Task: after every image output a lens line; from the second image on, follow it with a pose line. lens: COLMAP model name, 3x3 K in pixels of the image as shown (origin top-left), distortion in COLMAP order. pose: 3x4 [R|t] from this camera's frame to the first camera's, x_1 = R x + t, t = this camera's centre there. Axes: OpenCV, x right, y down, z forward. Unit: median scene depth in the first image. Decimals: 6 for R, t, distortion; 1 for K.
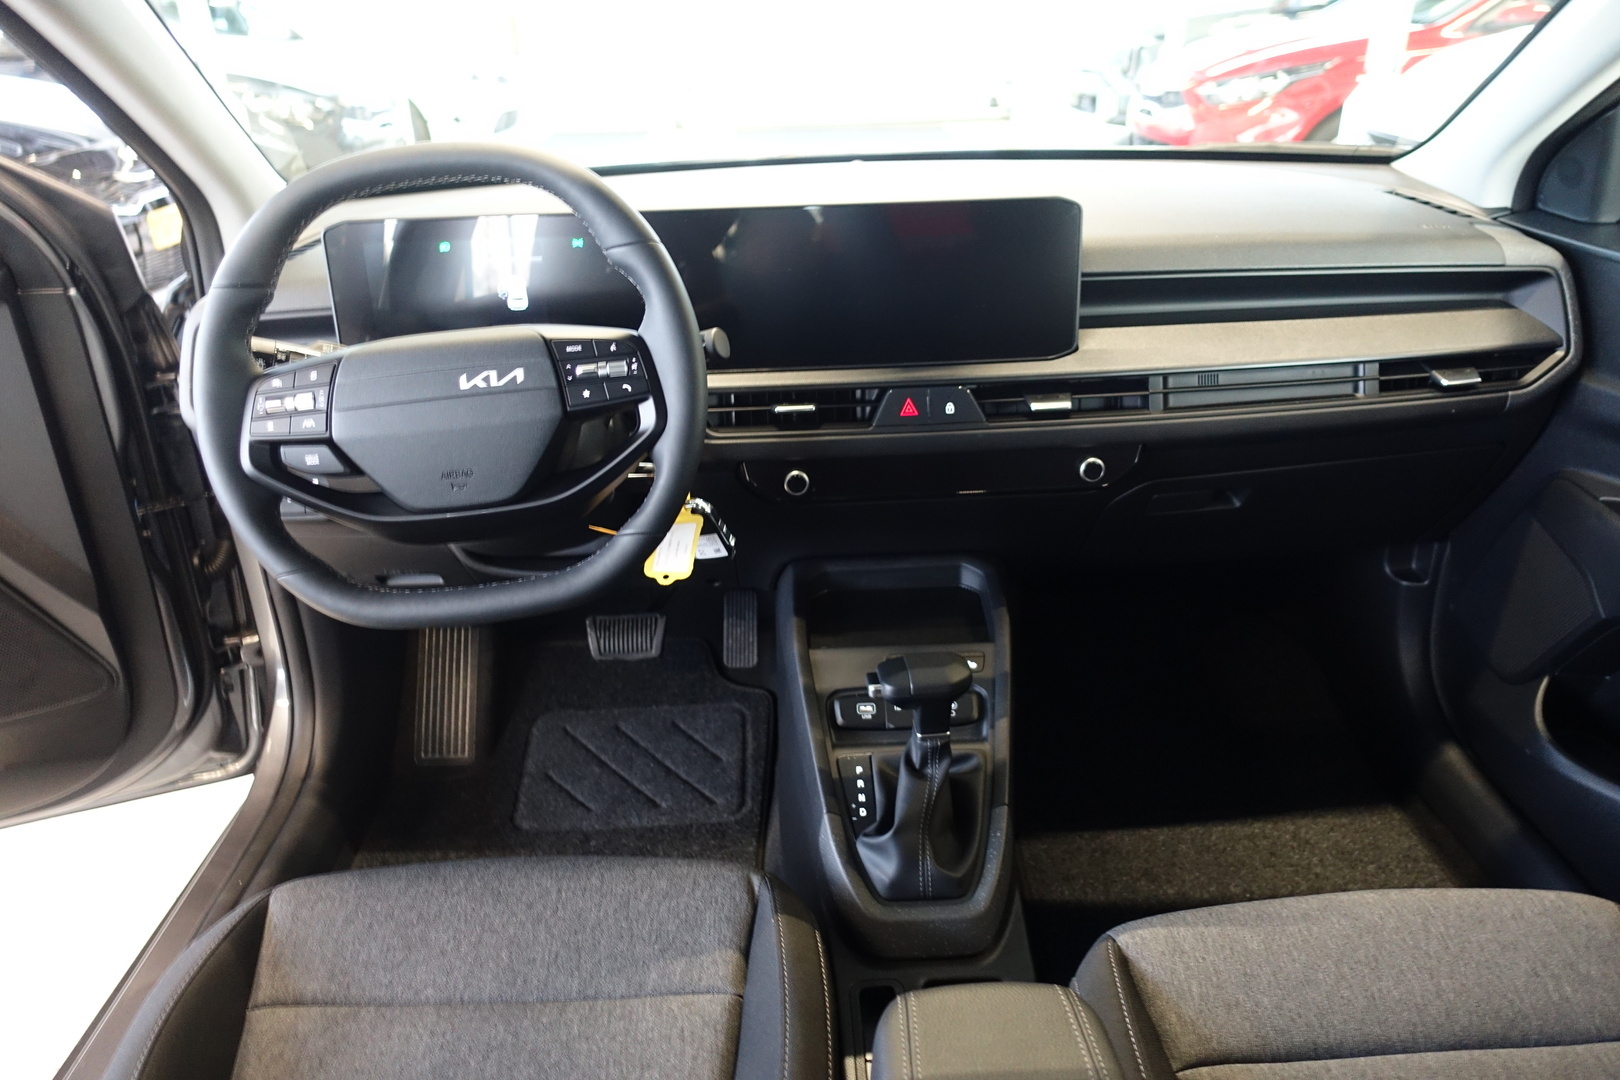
lens RADIAL K [[1105.6, 0, 808.8], [0, 1105.6, 549.5], [0, 0, 1]] dist [-0.001151, -0.003861]
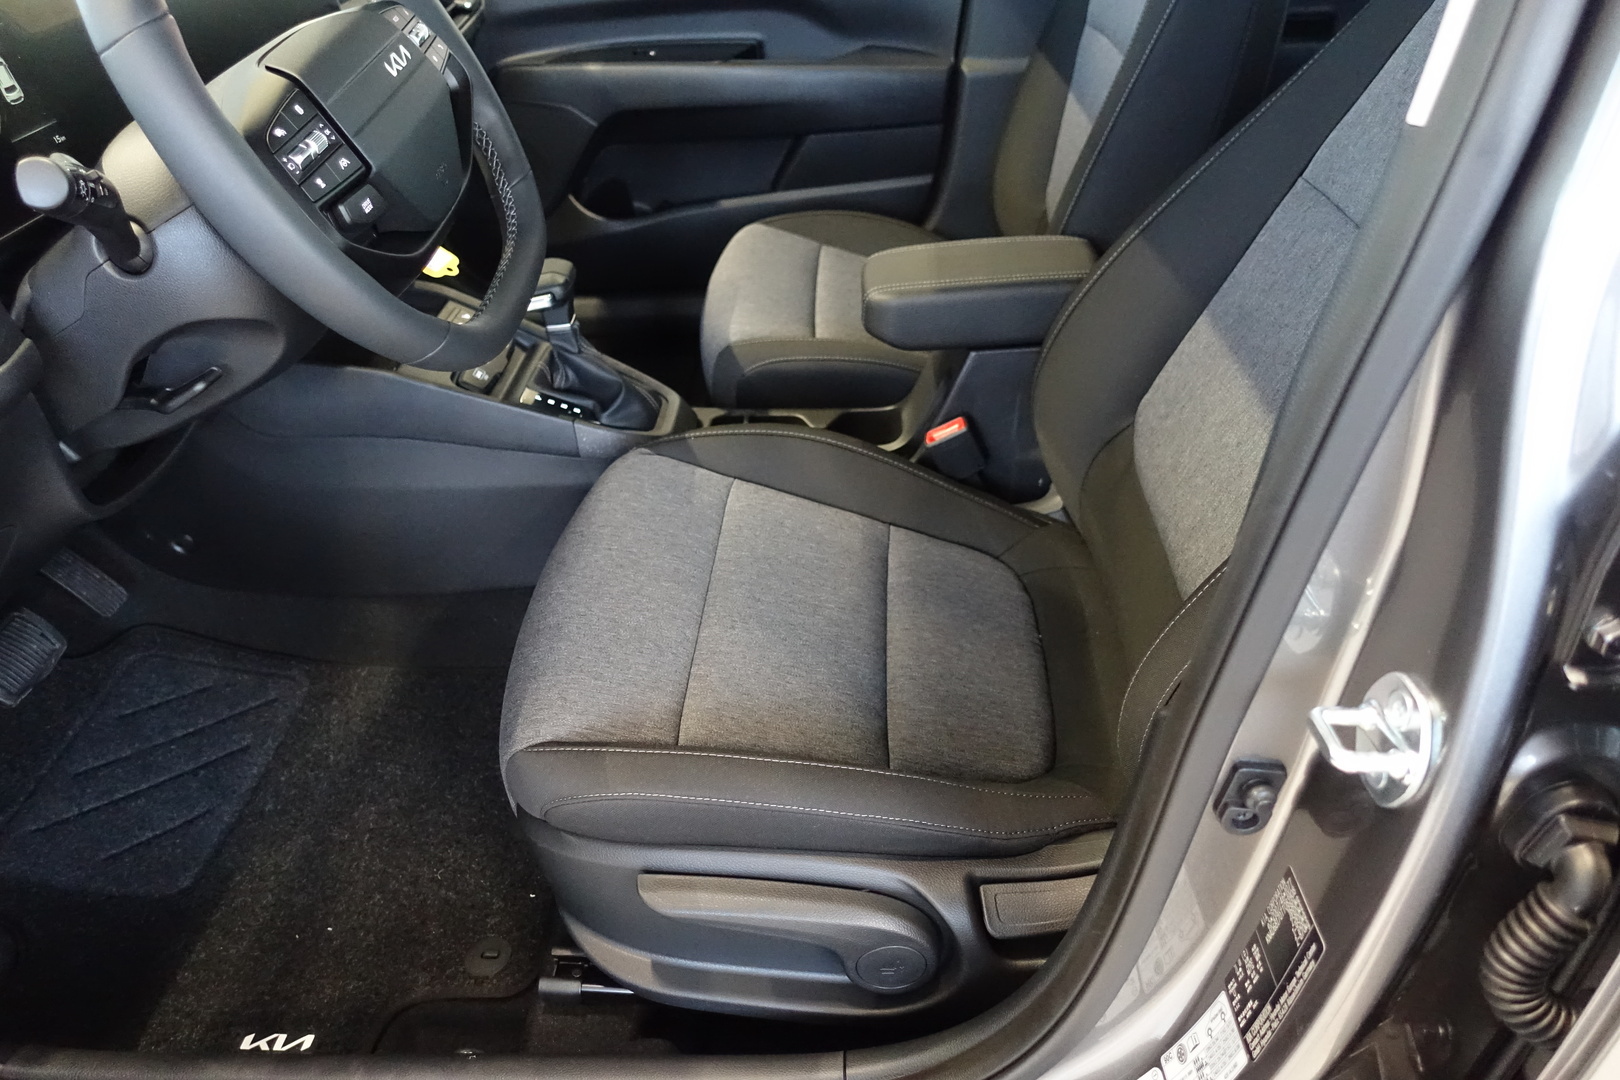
lens RADIAL K [[1105.6, 0, 808.8], [0, 1105.6, 549.5], [0, 0, 1]] dist [-0.001151, -0.003861]
pose [[0.074160, -0.569649, 0.818536, -0.941819], [0.475388, 0.741727, 0.473124, -0.094216], [-0.876645, 0.354035, 0.325811, 0.410071]]
